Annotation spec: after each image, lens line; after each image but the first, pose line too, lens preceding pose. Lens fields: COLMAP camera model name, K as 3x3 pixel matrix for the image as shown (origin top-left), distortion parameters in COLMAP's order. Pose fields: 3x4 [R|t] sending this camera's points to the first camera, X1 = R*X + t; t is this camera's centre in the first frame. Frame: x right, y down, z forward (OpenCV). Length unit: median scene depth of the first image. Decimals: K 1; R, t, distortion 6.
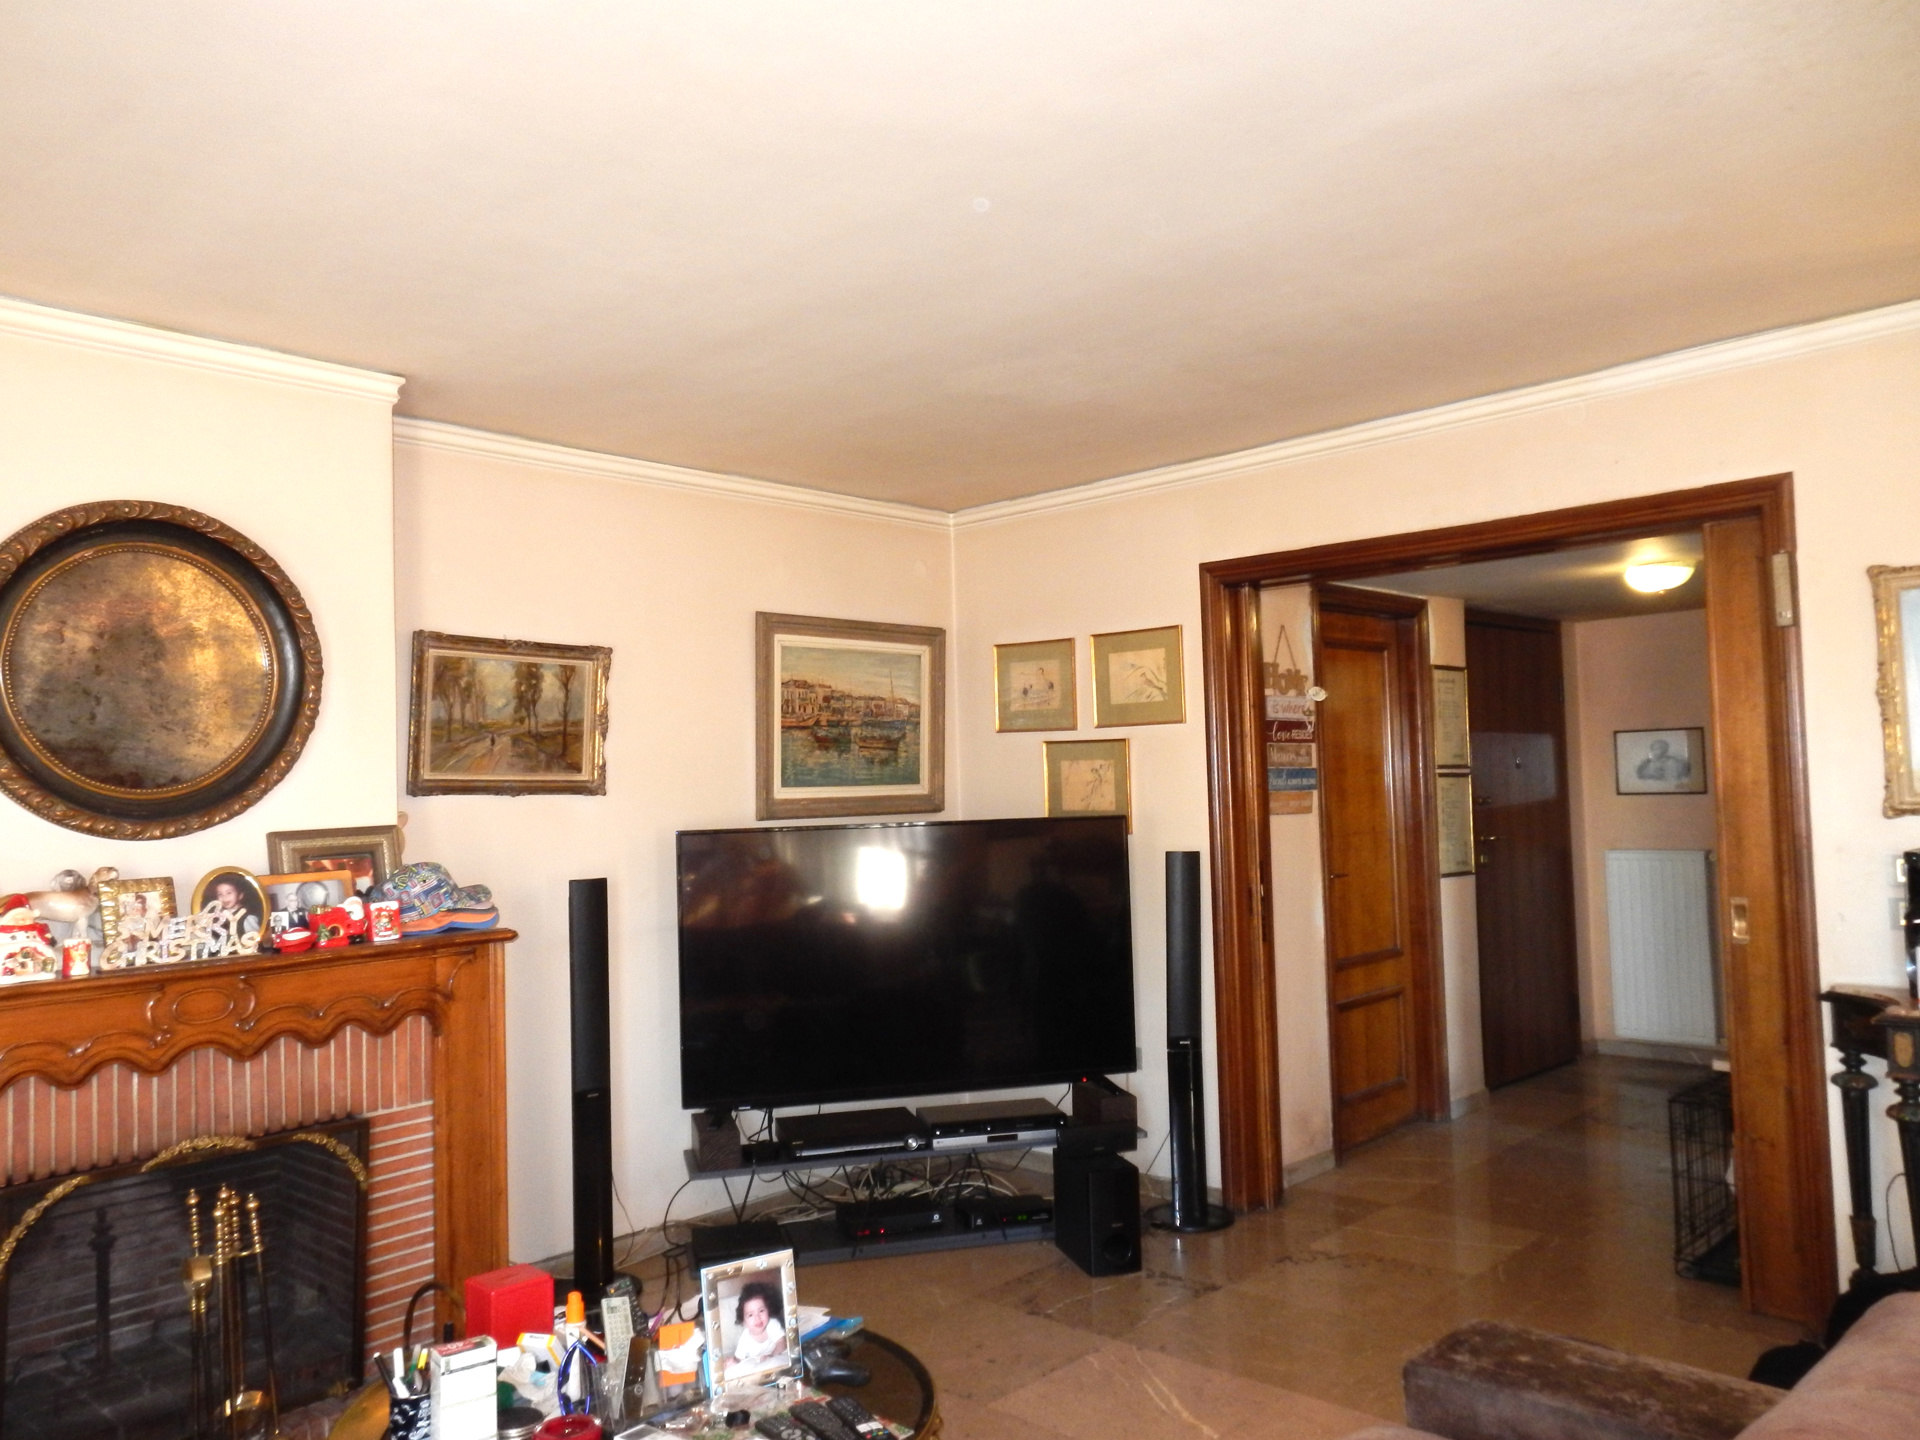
lens RADIAL K [[1411.0, 0, 960.0], [0, 1411.0, 720.0], [0, 0, 1]] dist [-0.001574, 0.005249]
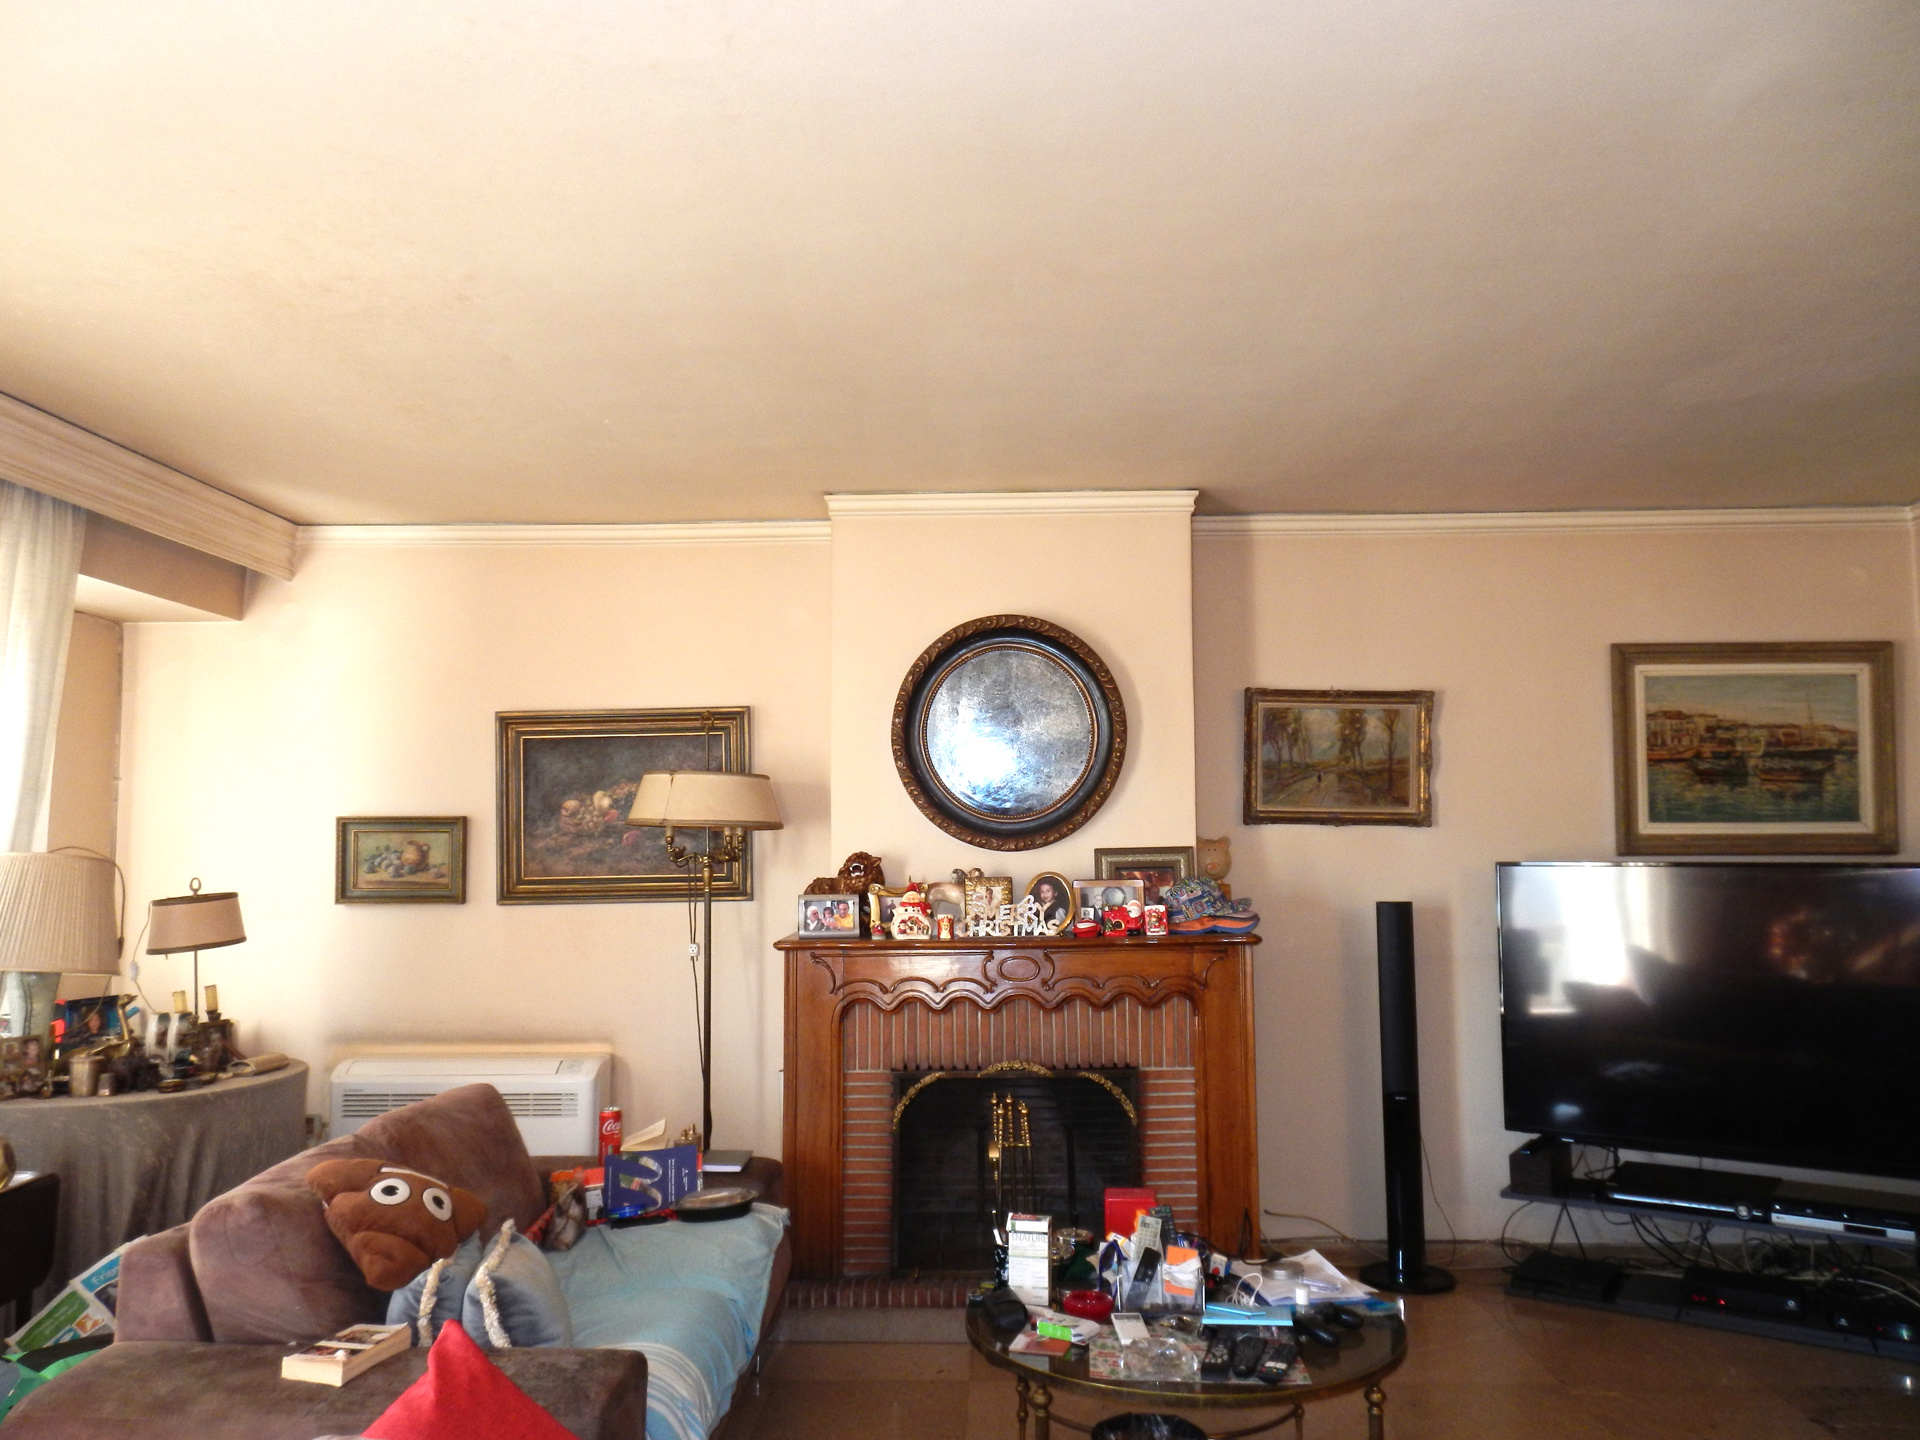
lens RADIAL K [[1377.2, 0, 960.0], [0, 1377.2, 720.0], [0, 0, 1]] dist [0.002750, 0.005199]
pose [[0.675700, -0.039260, -0.736130, 0.307512], [0.021729, 0.999208, -0.033345, -0.001569], [0.736856, 0.006536, 0.676018, 0.013254]]
